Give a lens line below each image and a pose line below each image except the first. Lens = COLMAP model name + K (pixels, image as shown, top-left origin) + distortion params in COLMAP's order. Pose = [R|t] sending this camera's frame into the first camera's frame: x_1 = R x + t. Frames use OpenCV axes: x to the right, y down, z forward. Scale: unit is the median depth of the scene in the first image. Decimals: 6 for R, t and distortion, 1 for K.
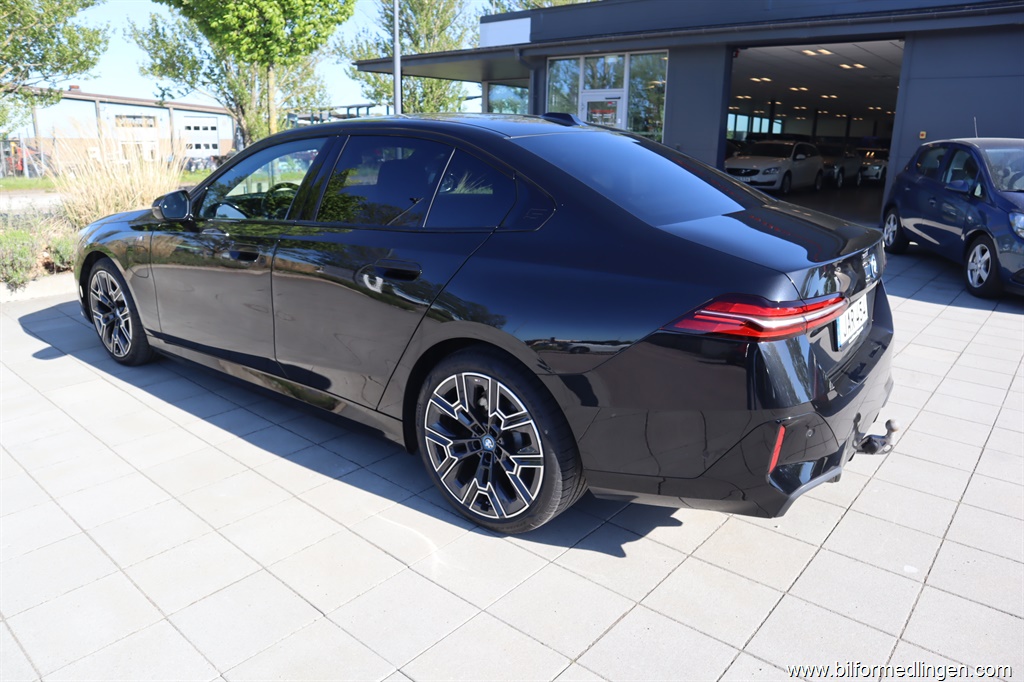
lens RADIAL K [[711.9, 0, 512.0], [0, 711.9, 341.0], [0, 0, 1]] dist [-0.126546, 0.095620]
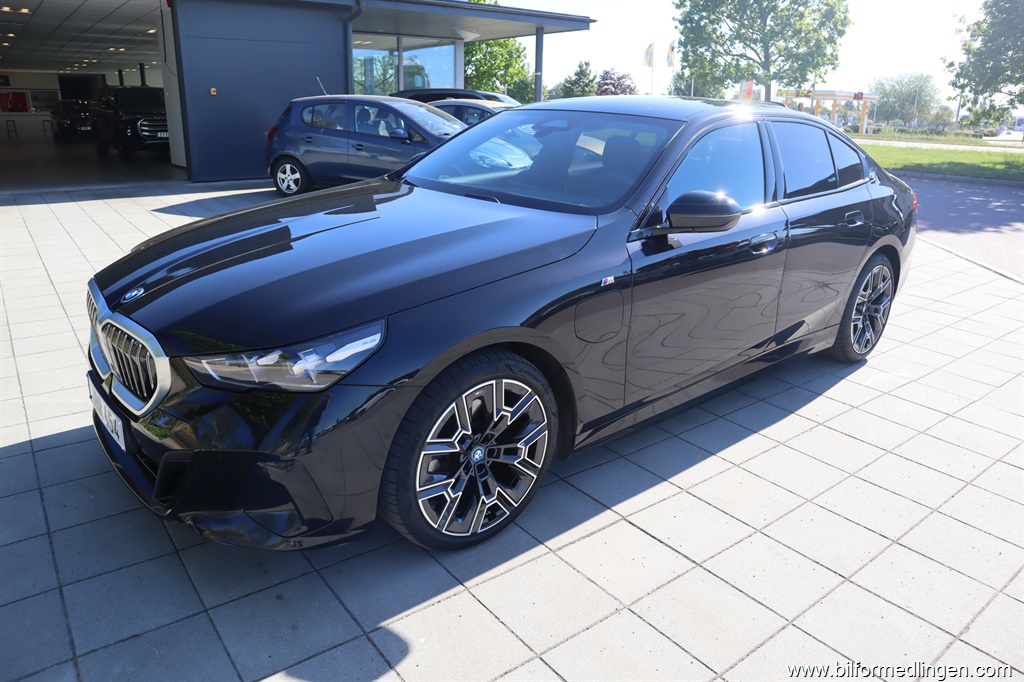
lens RADIAL K [[711.9, 0, 512.0], [0, 711.9, 341.0], [0, 0, 1]] dist [-0.126546, 0.095620]
pose [[0.208443, -0.380511, 0.900979, -0.769633], [0.282702, 0.905332, 0.316946, -0.257521], [-0.936286, 0.188643, 0.296281, 0.645275]]
